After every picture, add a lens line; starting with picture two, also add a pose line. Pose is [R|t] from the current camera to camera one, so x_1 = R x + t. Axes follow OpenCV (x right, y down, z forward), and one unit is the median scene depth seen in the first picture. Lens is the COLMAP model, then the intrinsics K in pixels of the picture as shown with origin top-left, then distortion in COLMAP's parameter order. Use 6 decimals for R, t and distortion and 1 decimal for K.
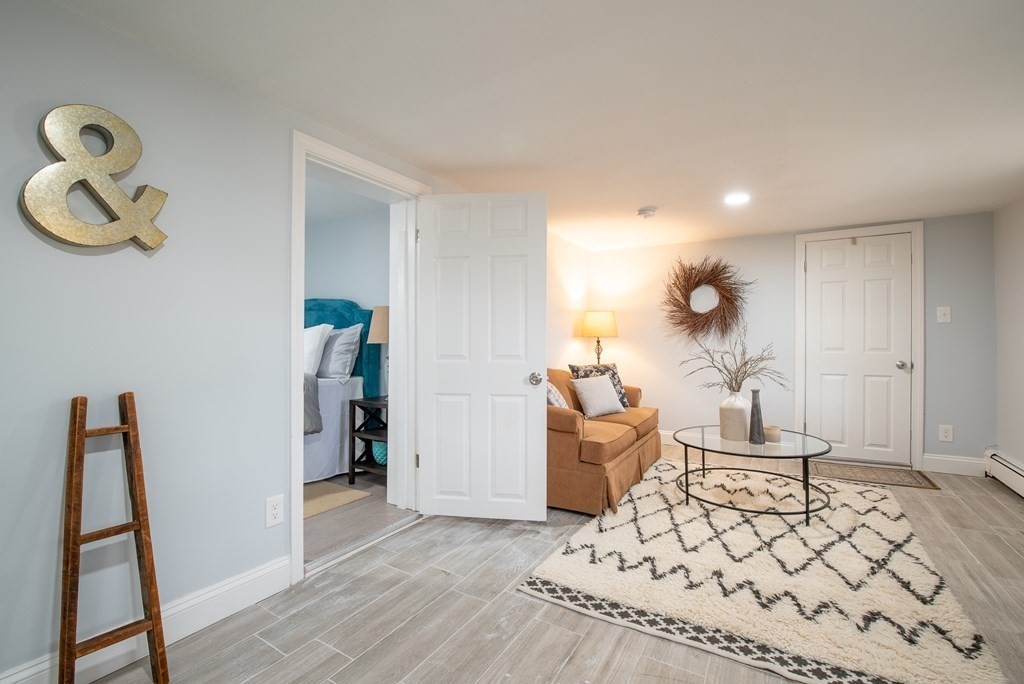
lens RADIAL K [[444.2, 0, 512.0], [0, 444.2, 342.0], [0, 0, 1]] dist [-0.001209, -0.009492]
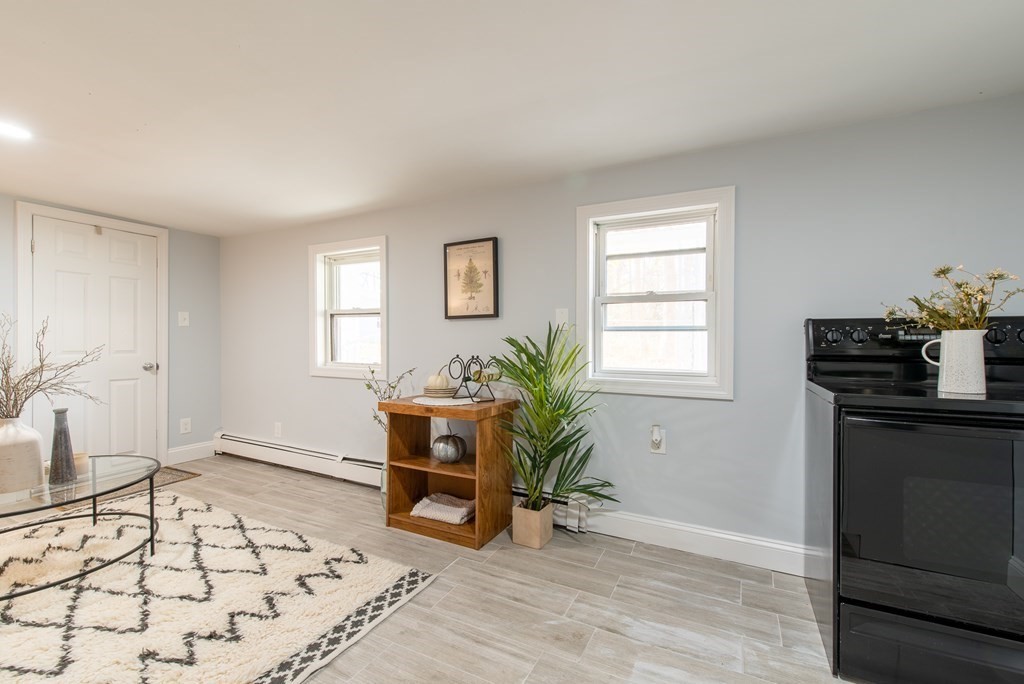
lens RADIAL K [[440.0, 0, 512.0], [0, 440.0, 342.0], [0, 0, 1]] dist [0.000230, 0.000012]
pose [[-0.069881, 0.002898, 0.997551, -0.289644], [0.000555, 0.999996, -0.002866, -0.001444], [-0.997555, 0.000354, -0.069882, 0.401924]]
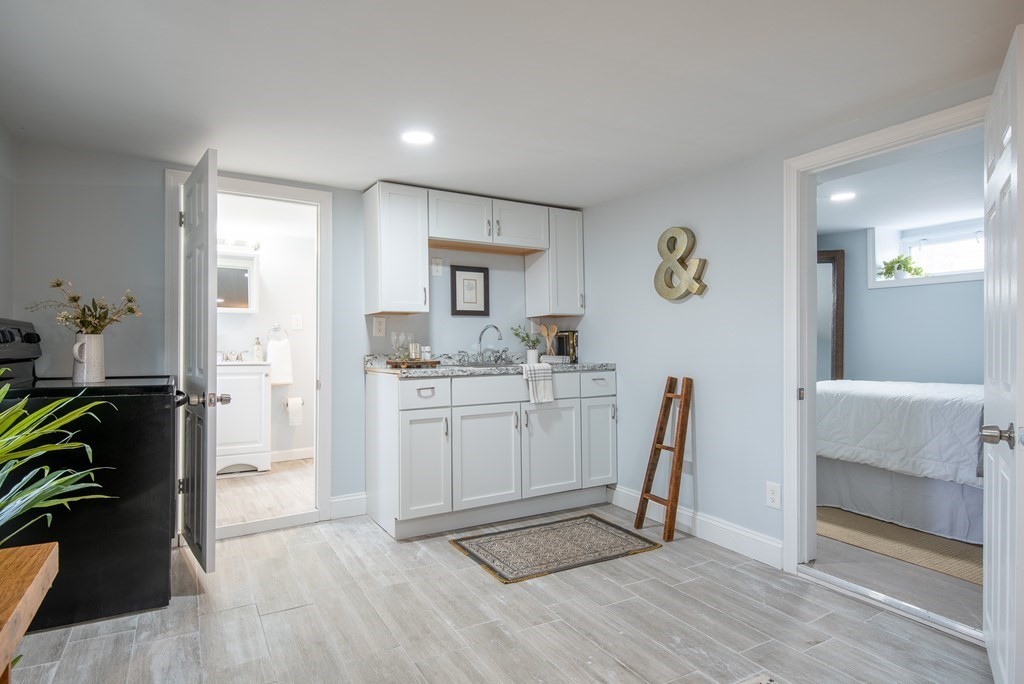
lens RADIAL K [[555.6, 0, 512.0], [0, 555.6, 342.0], [0, 0, 1]] dist [0.012663, -0.000297]
pose [[-0.477661, -0.009298, -0.878495, 0.945212], [-0.008734, 0.999945, -0.005835, -0.007609], [0.878501, 0.004885, -0.477716, 0.950870]]
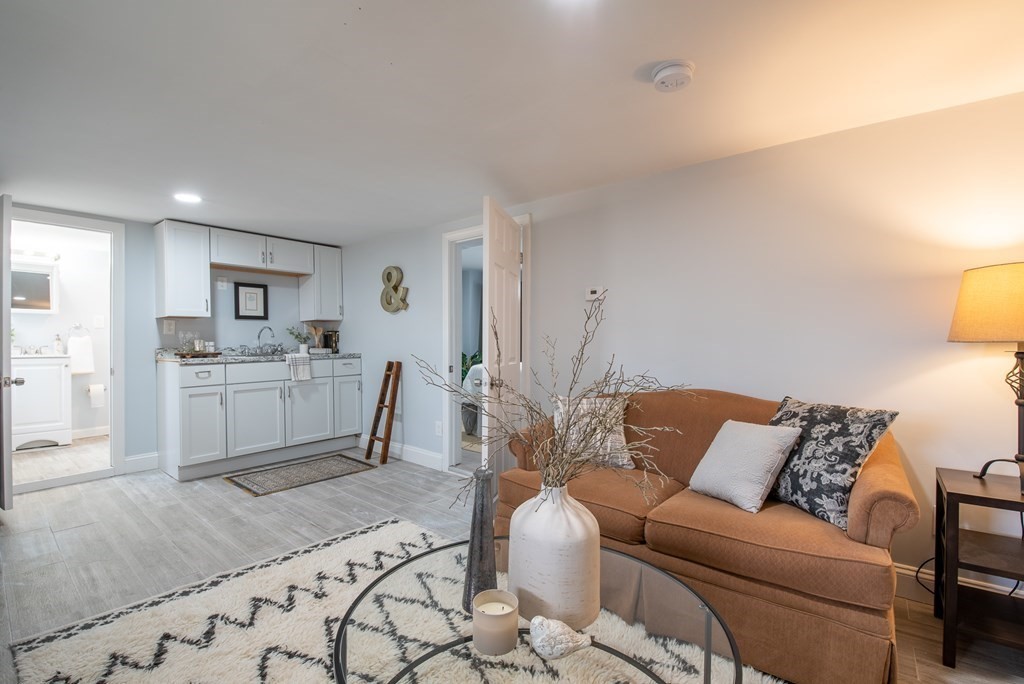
lens RADIAL K [[444.2, 0, 512.0], [0, 444.2, 342.0], [0, 0, 1]] dist [-0.001209, -0.009492]
pose [[-0.140732, -0.000883, -0.990047, 1.215271], [-0.008375, 0.999965, 0.000299, -0.012274], [0.990012, 0.008334, -0.140735, 1.392532]]
